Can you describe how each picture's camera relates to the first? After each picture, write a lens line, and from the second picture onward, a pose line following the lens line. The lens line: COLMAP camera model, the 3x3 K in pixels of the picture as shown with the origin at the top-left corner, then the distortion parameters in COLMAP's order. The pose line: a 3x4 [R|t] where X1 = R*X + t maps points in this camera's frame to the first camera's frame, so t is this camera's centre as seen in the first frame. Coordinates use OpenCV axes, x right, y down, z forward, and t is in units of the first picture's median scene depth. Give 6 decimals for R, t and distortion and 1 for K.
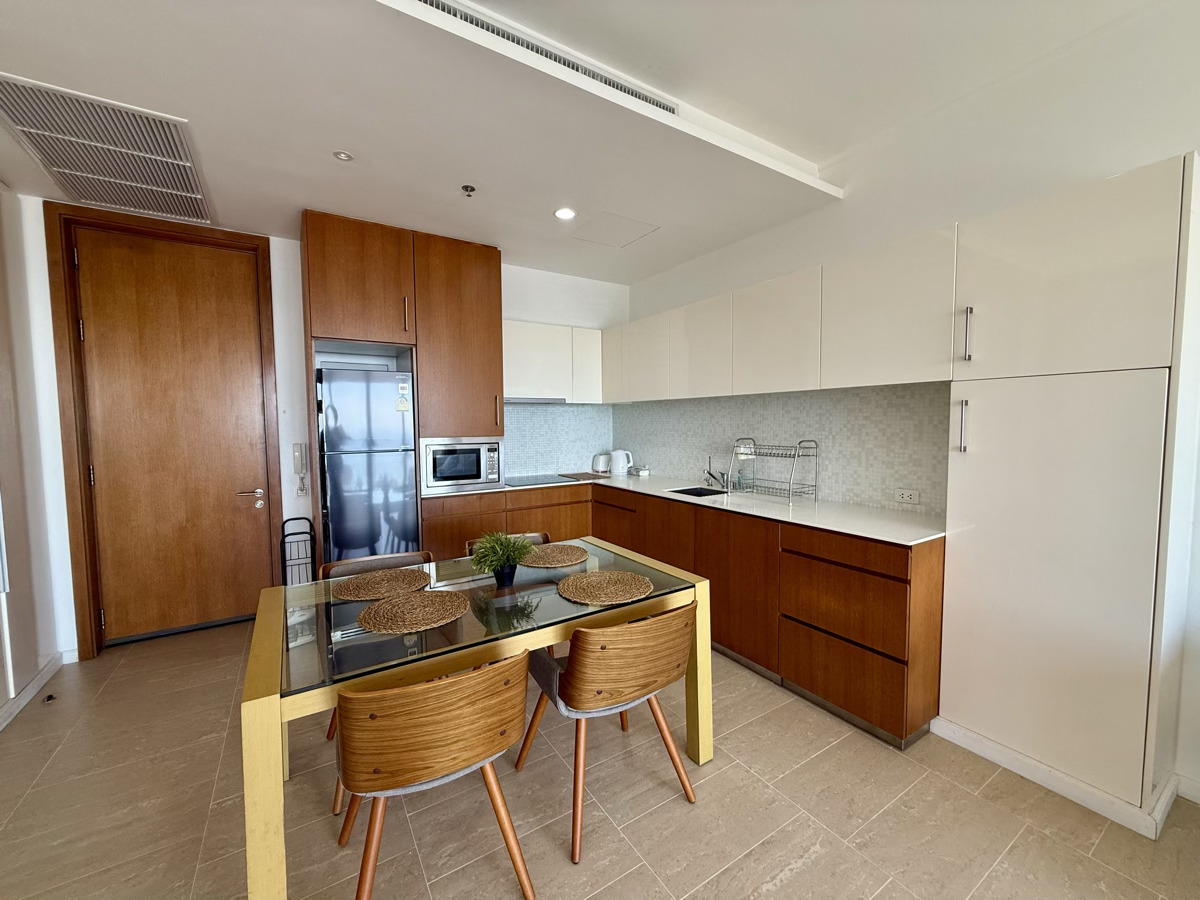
lens RADIAL K [[476.7, 0, 600.0], [0, 476.7, 450.0], [0, 0, 1]] dist [-0.000078, -0.000075]
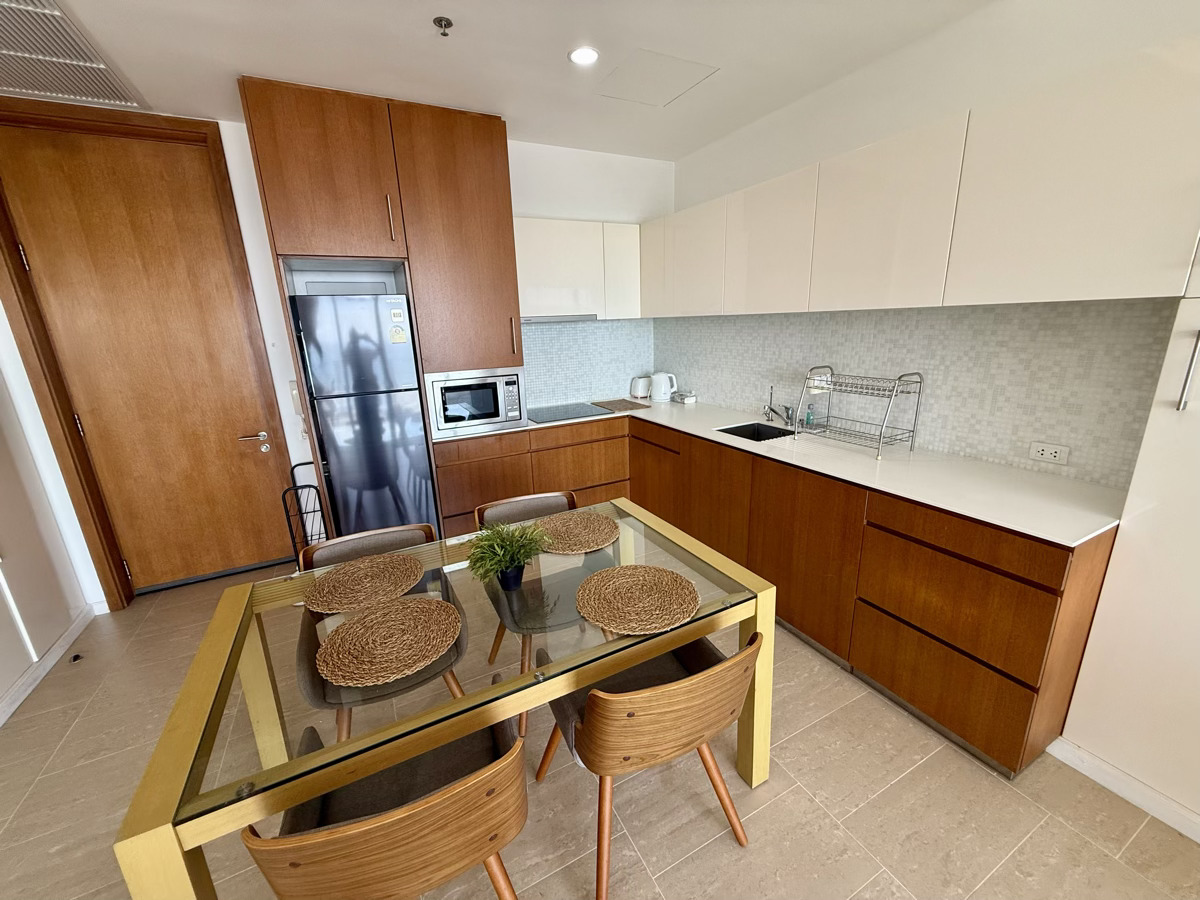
lens RADIAL K [[476.7, 0, 600.0], [0, 476.7, 450.0], [0, 0, 1]] dist [-0.000078, -0.000075]
pose [[0.995694, -0.003358, -0.092639, 0.014975], [0.022462, 0.978302, 0.205963, -0.067100], [0.089937, -0.207157, 0.974165, 0.190456]]
